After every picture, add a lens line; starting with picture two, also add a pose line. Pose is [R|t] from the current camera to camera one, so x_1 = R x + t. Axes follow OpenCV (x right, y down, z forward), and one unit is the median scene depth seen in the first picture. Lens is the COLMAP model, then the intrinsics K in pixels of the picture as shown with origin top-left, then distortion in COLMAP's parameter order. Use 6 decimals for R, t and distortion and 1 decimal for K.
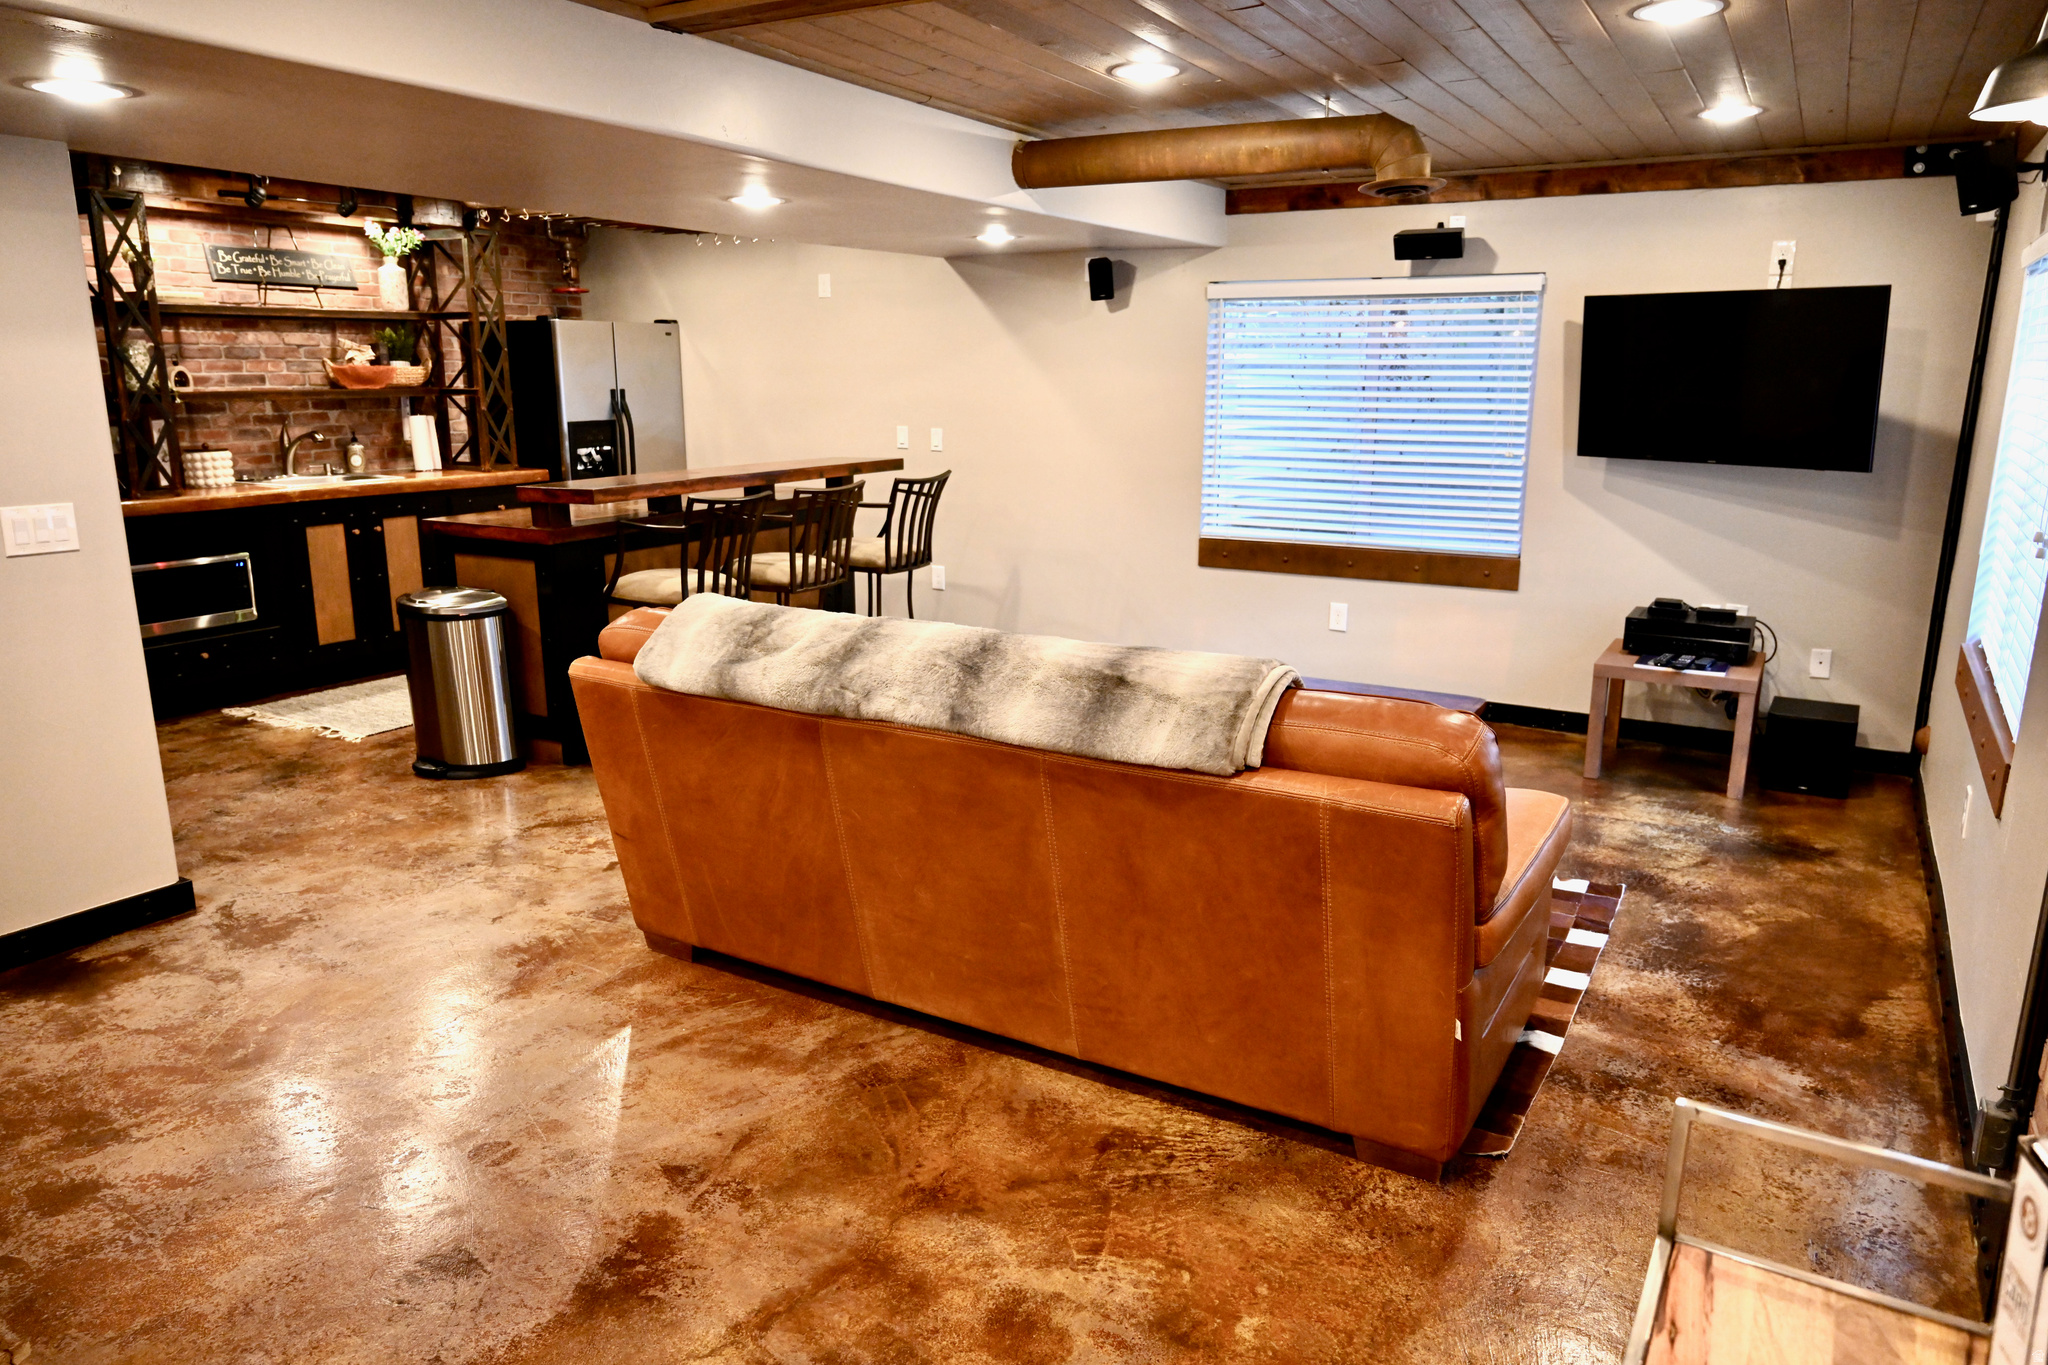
lens RADIAL K [[1366.3, 0, 1024.0], [0, 1366.3, 682.5], [0, 0, 1]] dist [-0.005195, -0.000892]
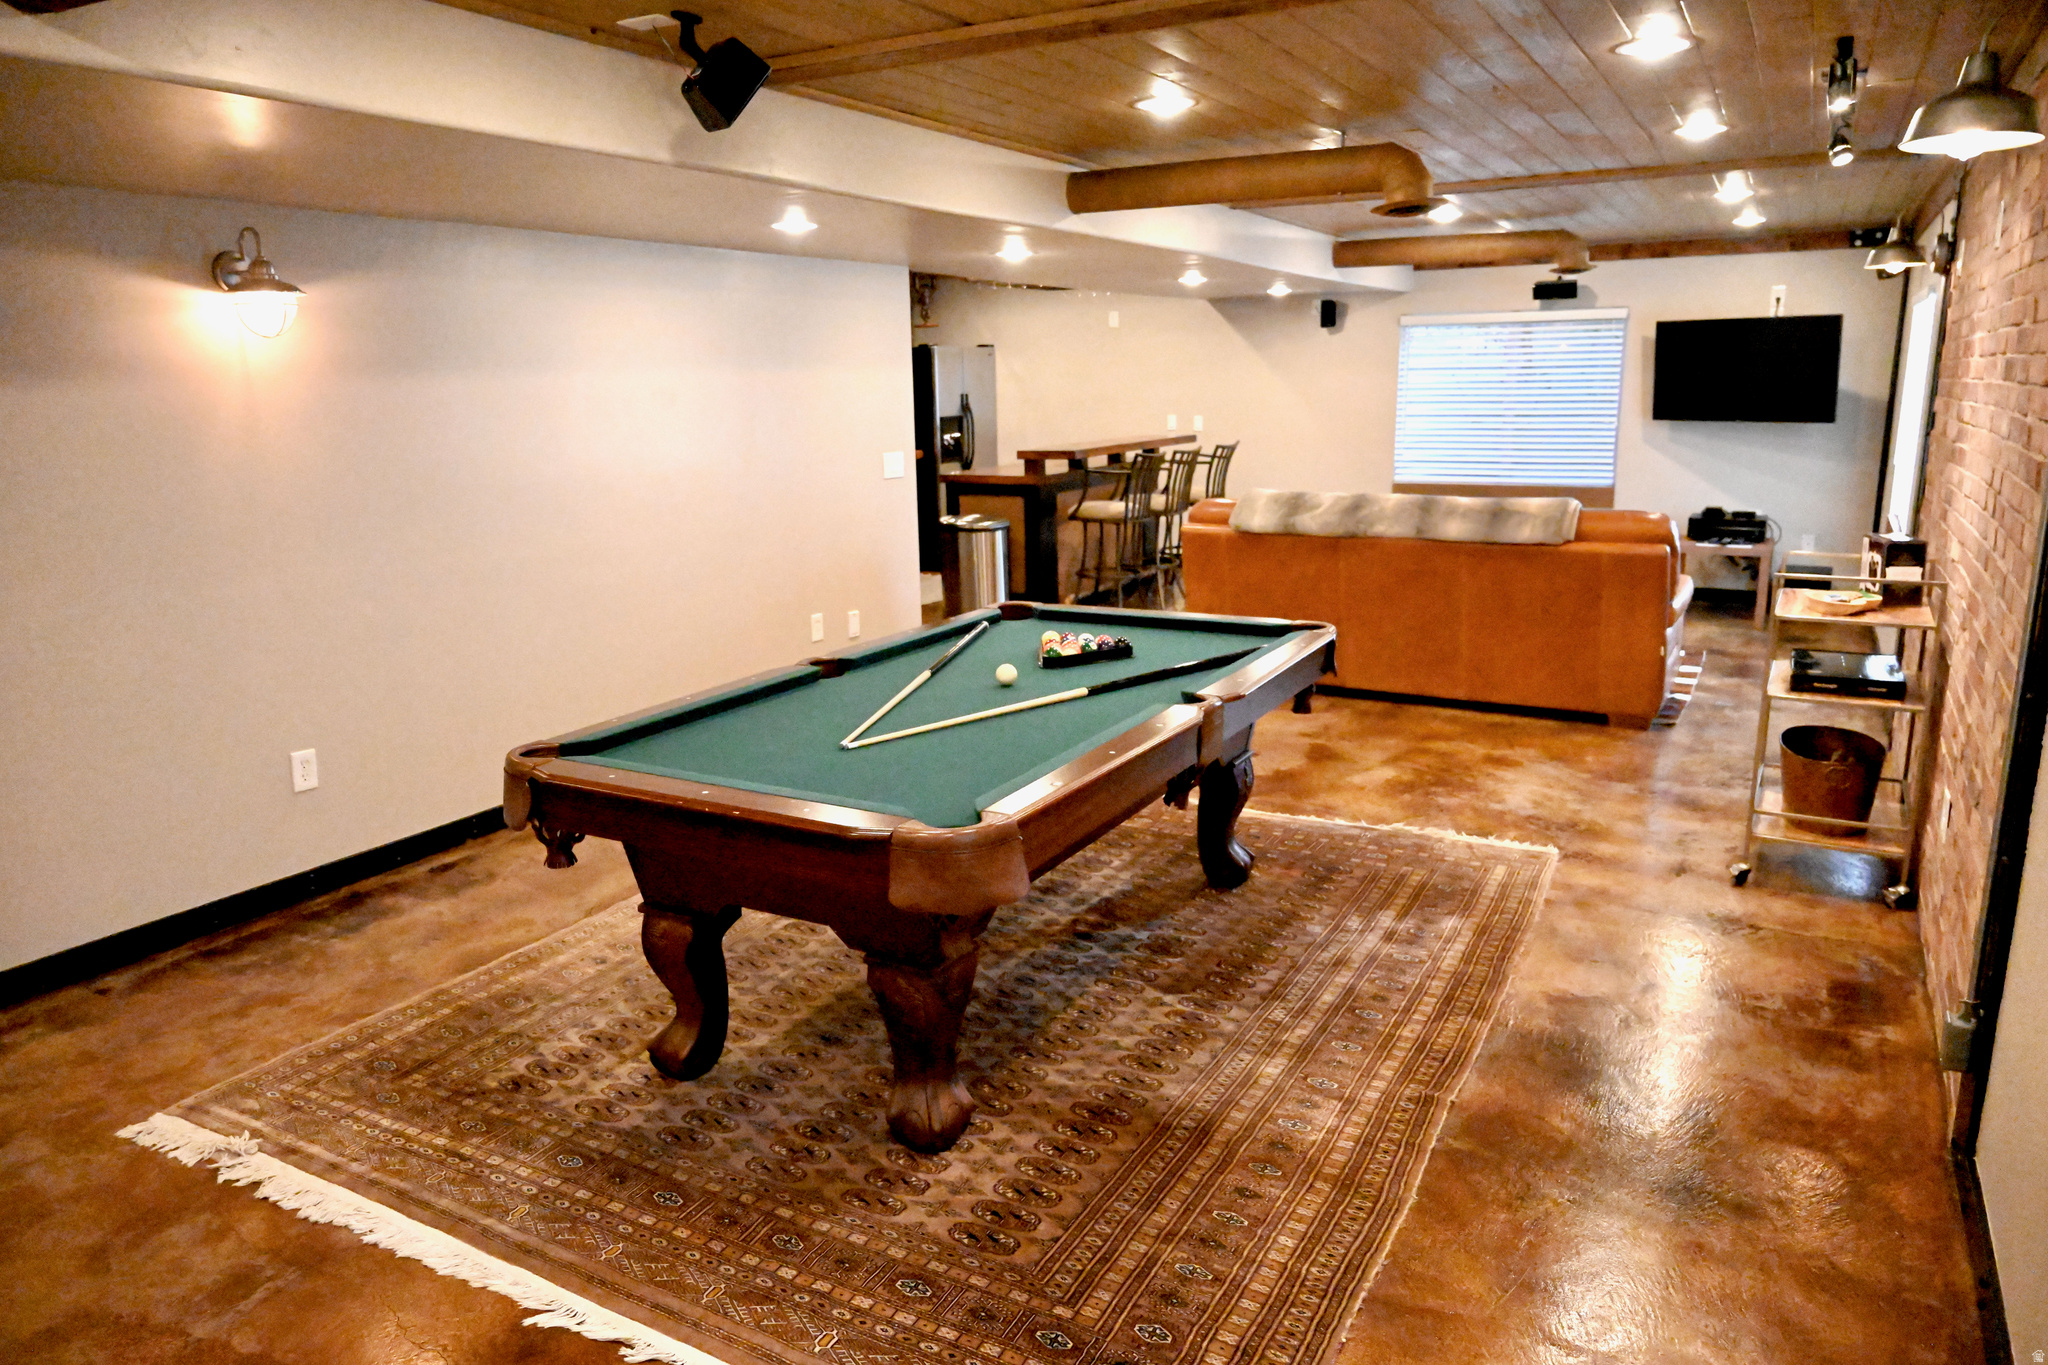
lens RADIAL K [[1351.8, 0, 1024.0], [0, 1351.8, 682.5], [0, 0, 1]] dist [0.028035, -0.052789]
pose [[0.999693, -0.020925, 0.013287, -0.346774], [0.020974, 0.999774, -0.003591, 0.126478], [-0.013209, 0.003869, 0.999905, -0.560103]]
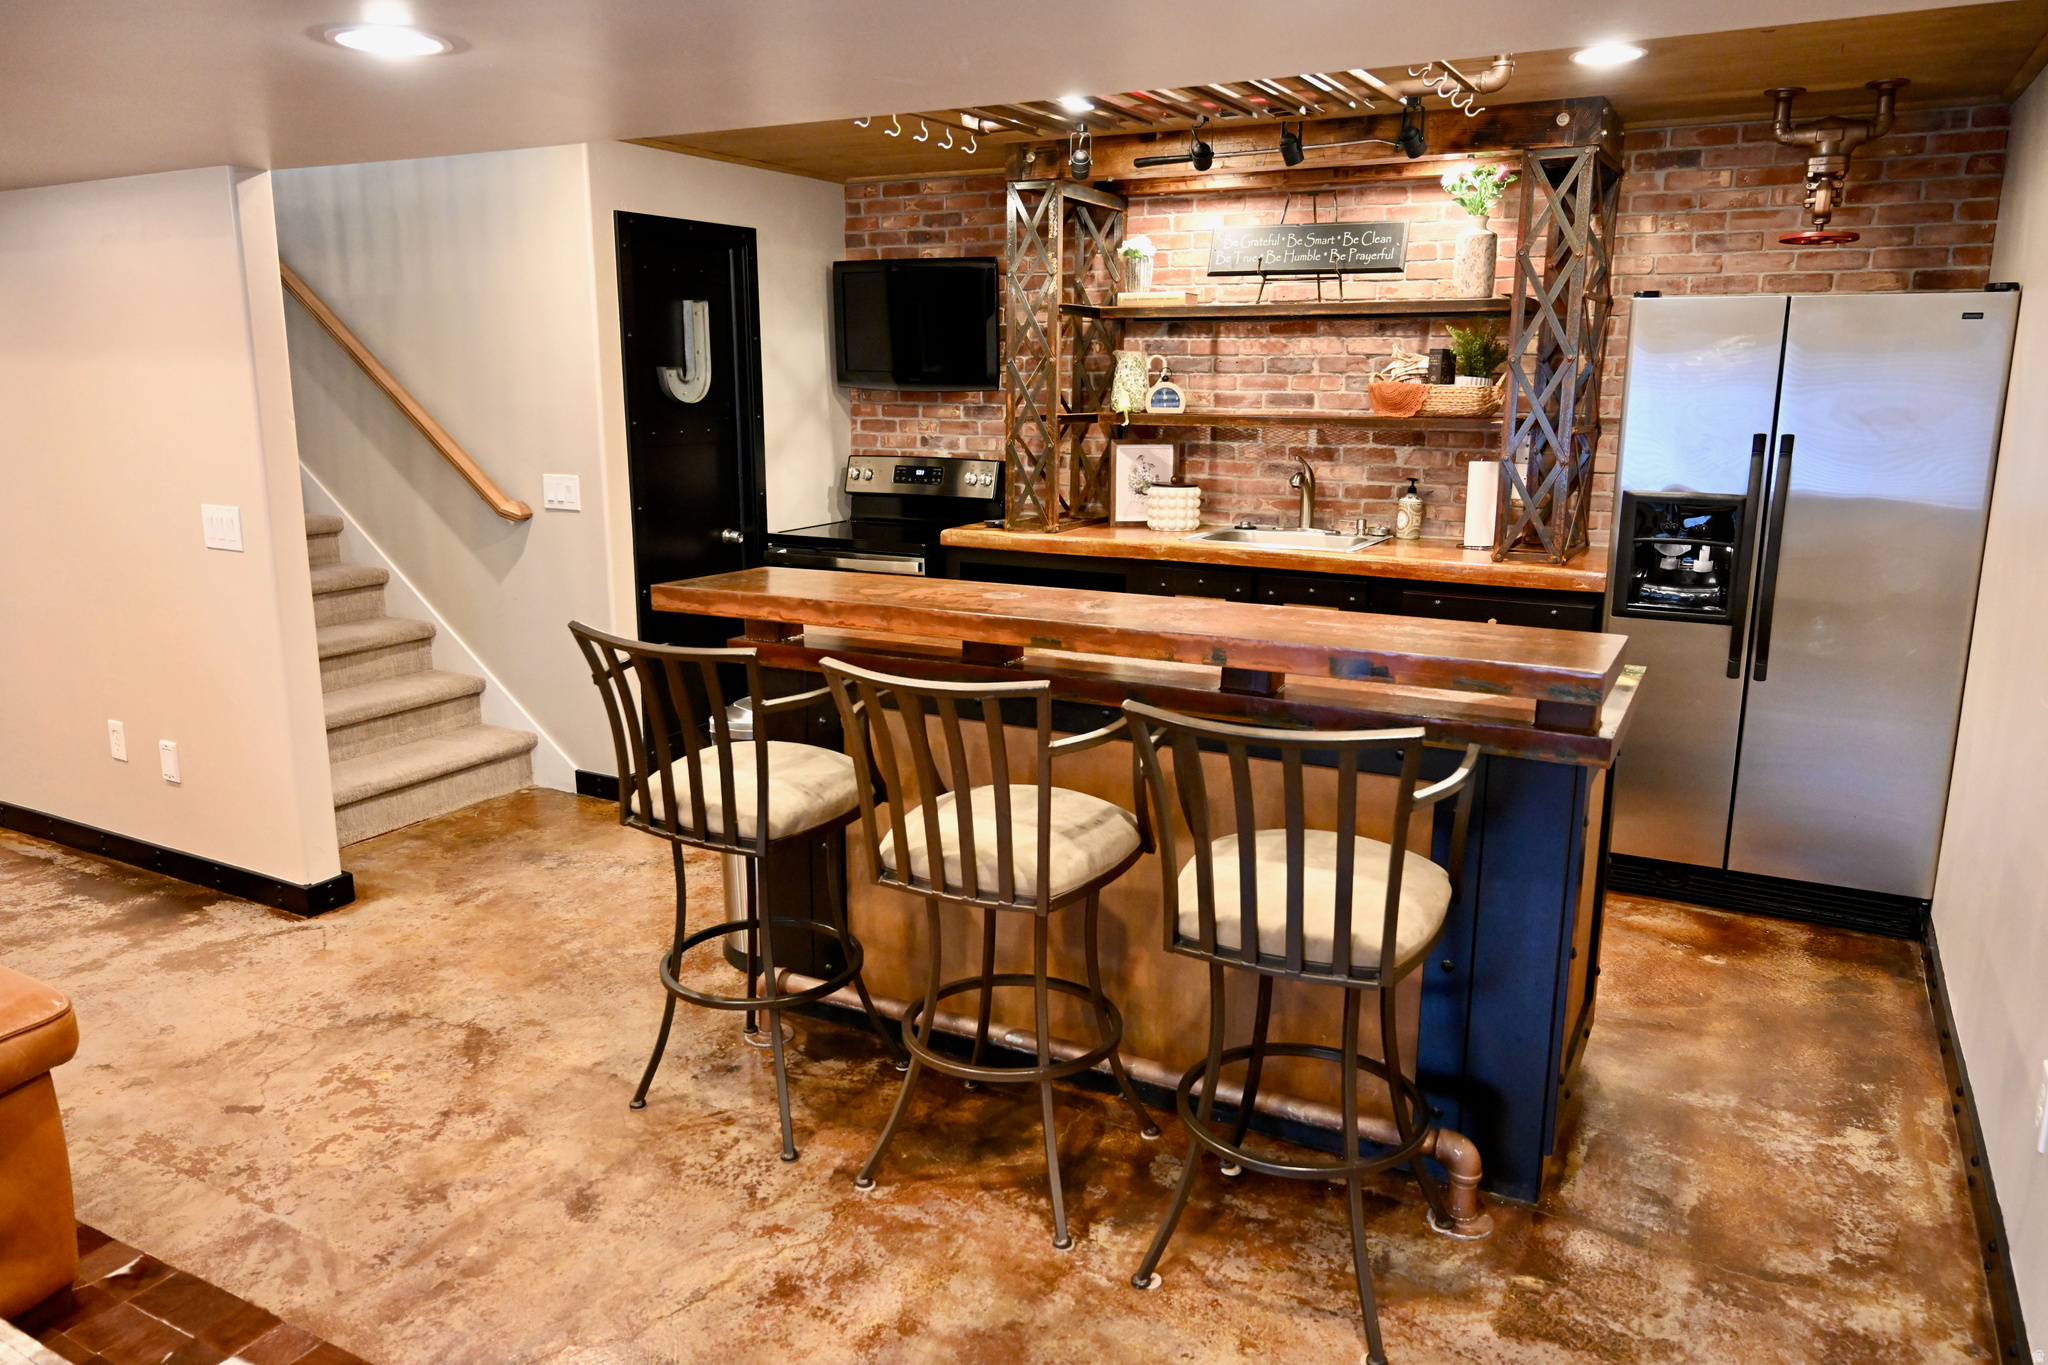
lens RADIAL K [[1403.3, 0, 1024.0], [0, 1403.3, 682.5], [0, 0, 1]] dist [-0.007537, -0.002609]
pose [[0.033690, 0.212884, -0.976496, 0.265454], [-0.227970, 0.952931, 0.199882, -0.225375], [0.973085, 0.215878, 0.080636, 0.956229]]
